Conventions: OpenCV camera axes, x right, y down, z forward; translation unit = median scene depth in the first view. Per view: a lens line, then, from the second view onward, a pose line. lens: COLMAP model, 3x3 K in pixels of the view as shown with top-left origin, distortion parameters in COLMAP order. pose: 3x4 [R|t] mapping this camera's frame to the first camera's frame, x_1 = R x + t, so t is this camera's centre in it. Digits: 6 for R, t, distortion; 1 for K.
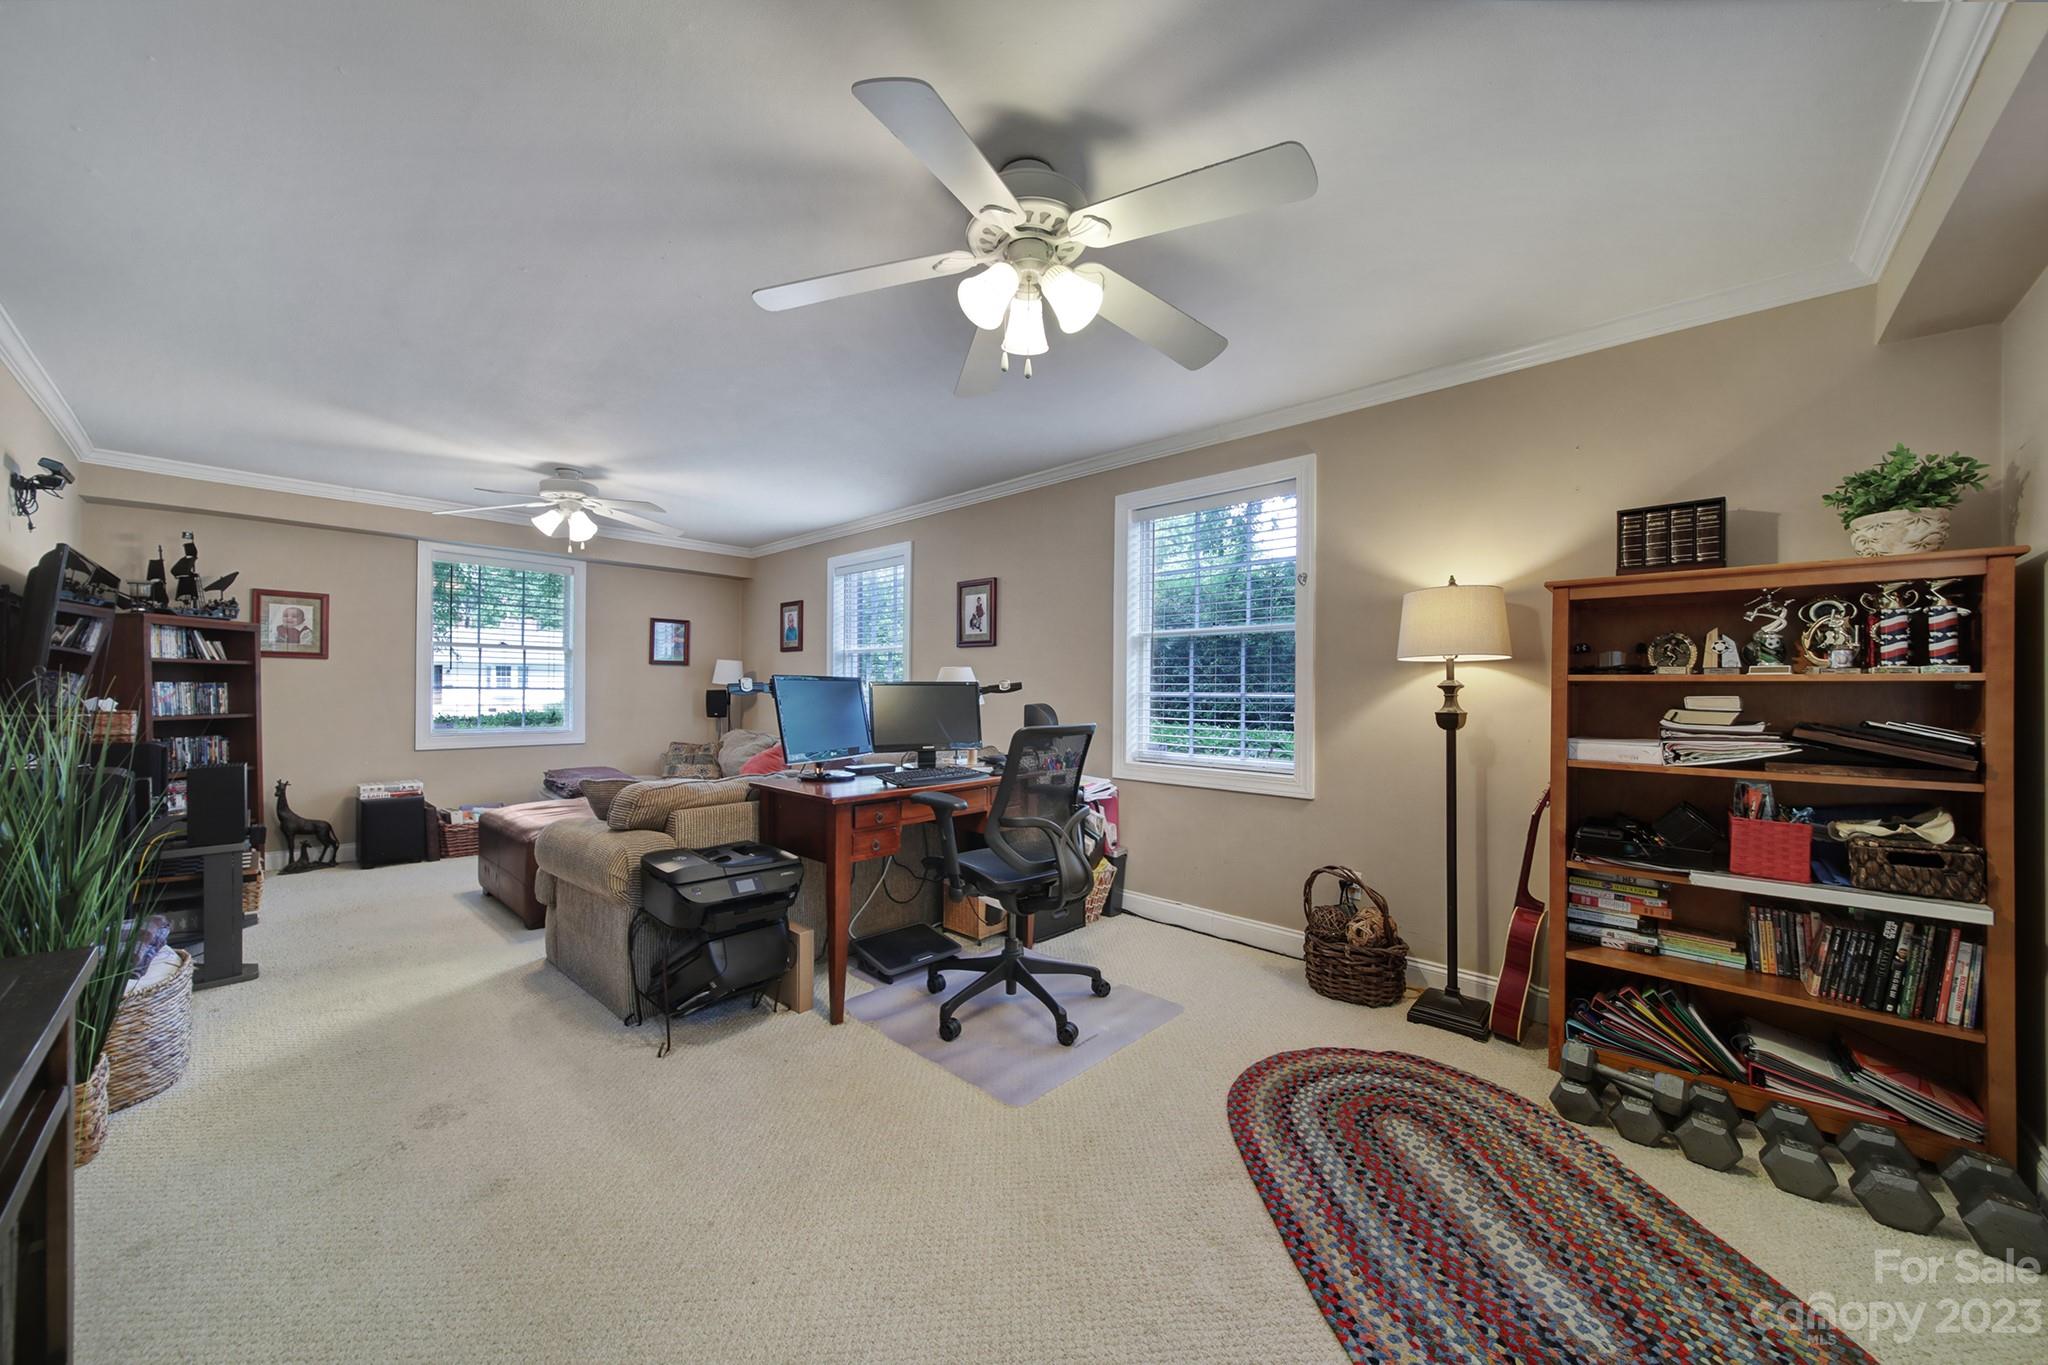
lens RADIAL K [[722.5, 0, 1022.2], [0, 722.5, 691.0], [0, 0, 1]] dist [0.000322, -0.000688]
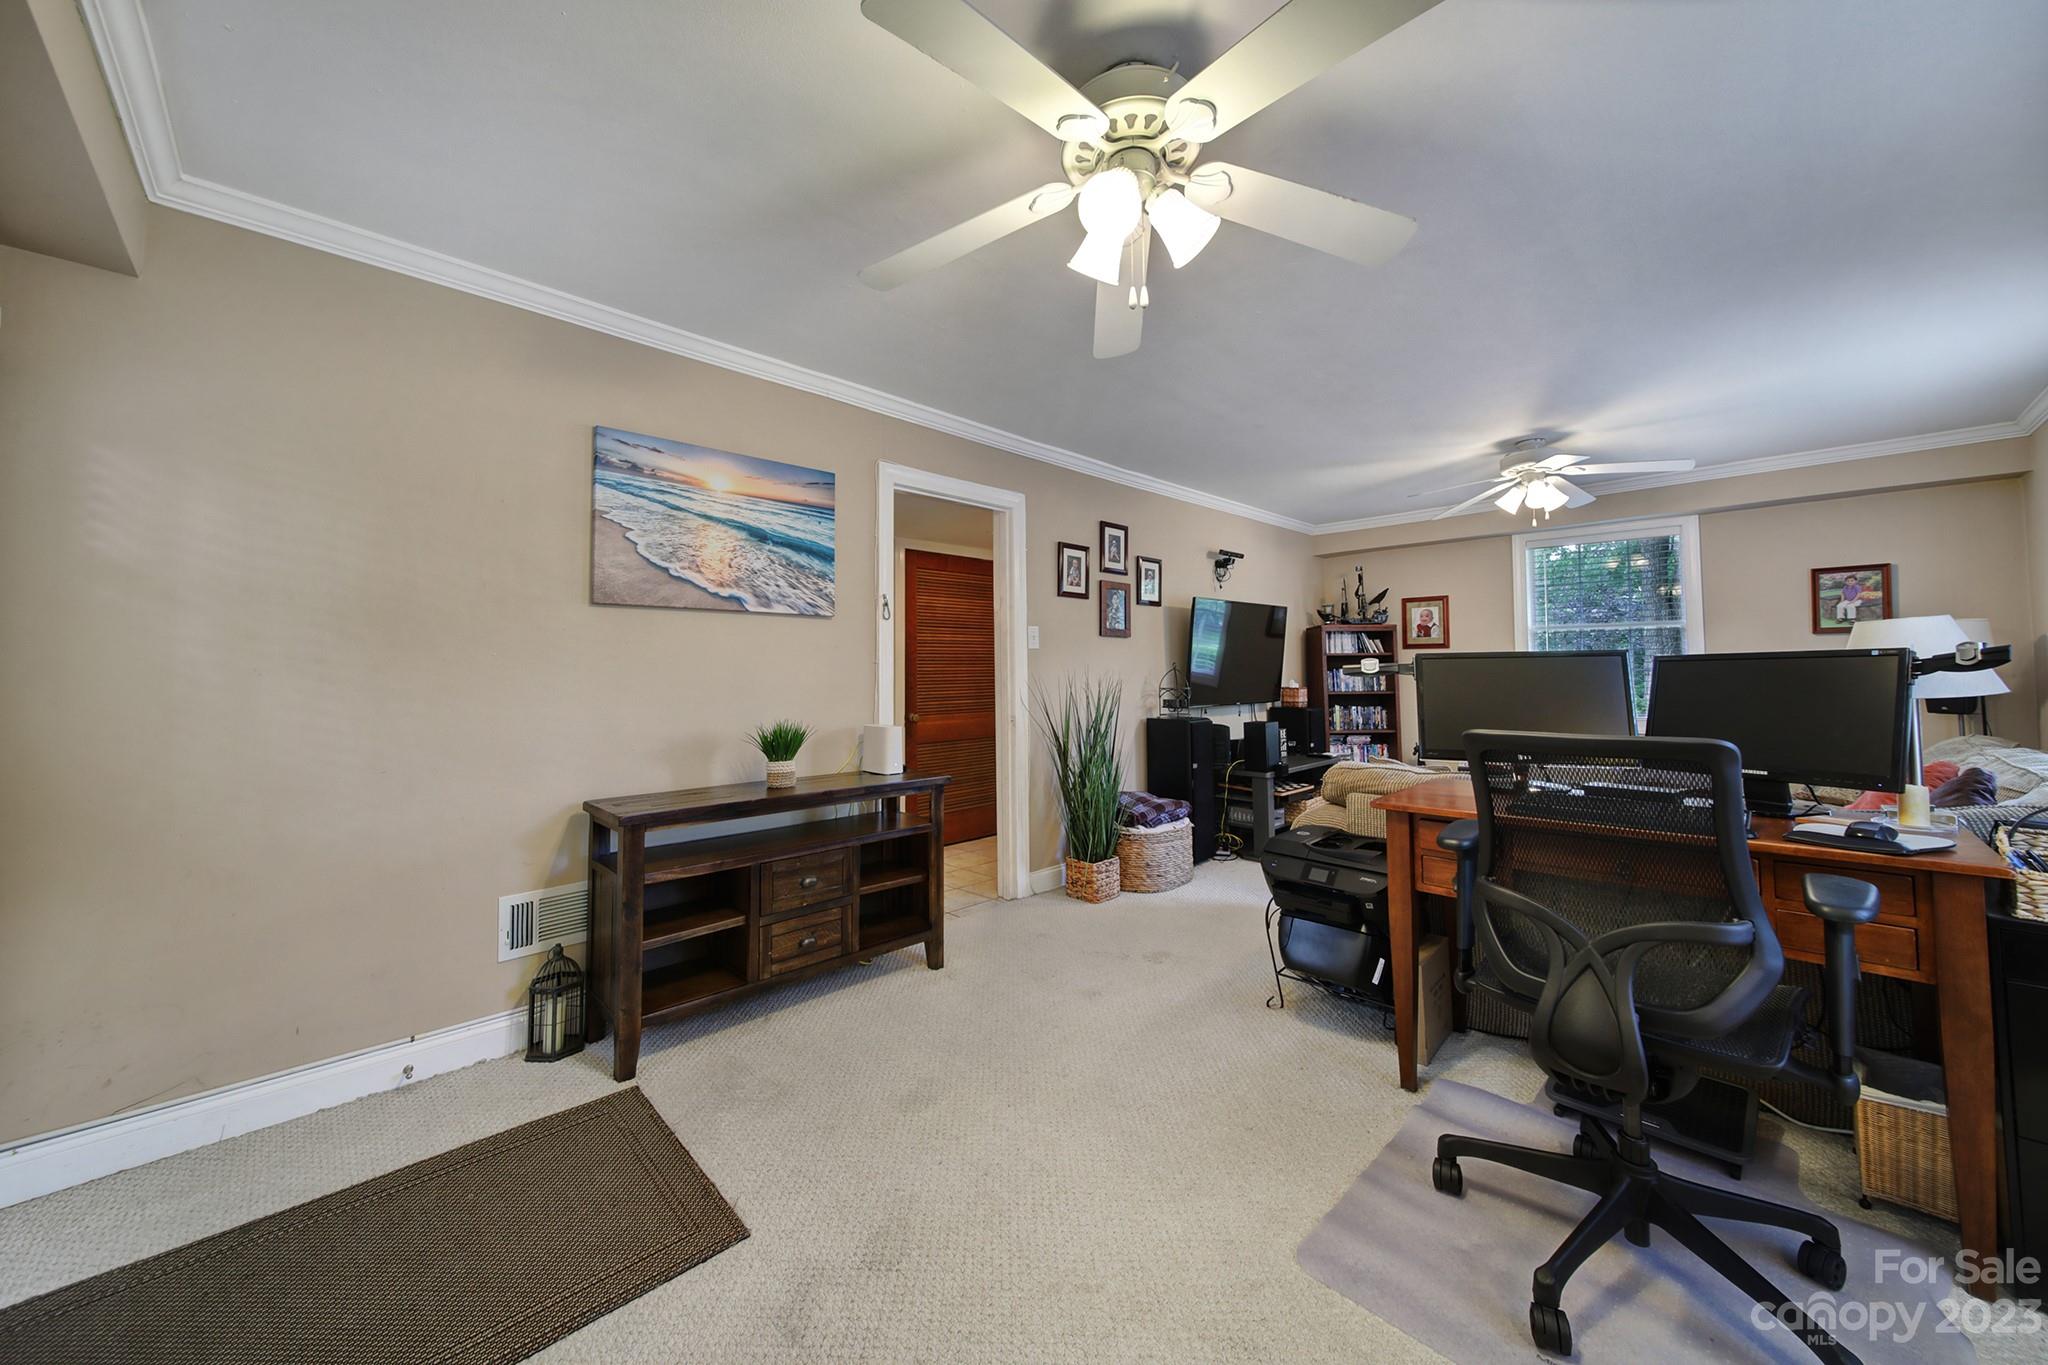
lens RADIAL K [[722.5, 0, 1015.6], [0, 722.5, 662.7], [0, 0, 1]] dist [0.000322, -0.000688]
pose [[-0.030962, -0.021975, -0.999279, 0.342162], [0.006866, 0.999730, -0.022198, 0.003048], [0.999497, -0.007548, -0.030802, 0.360428]]
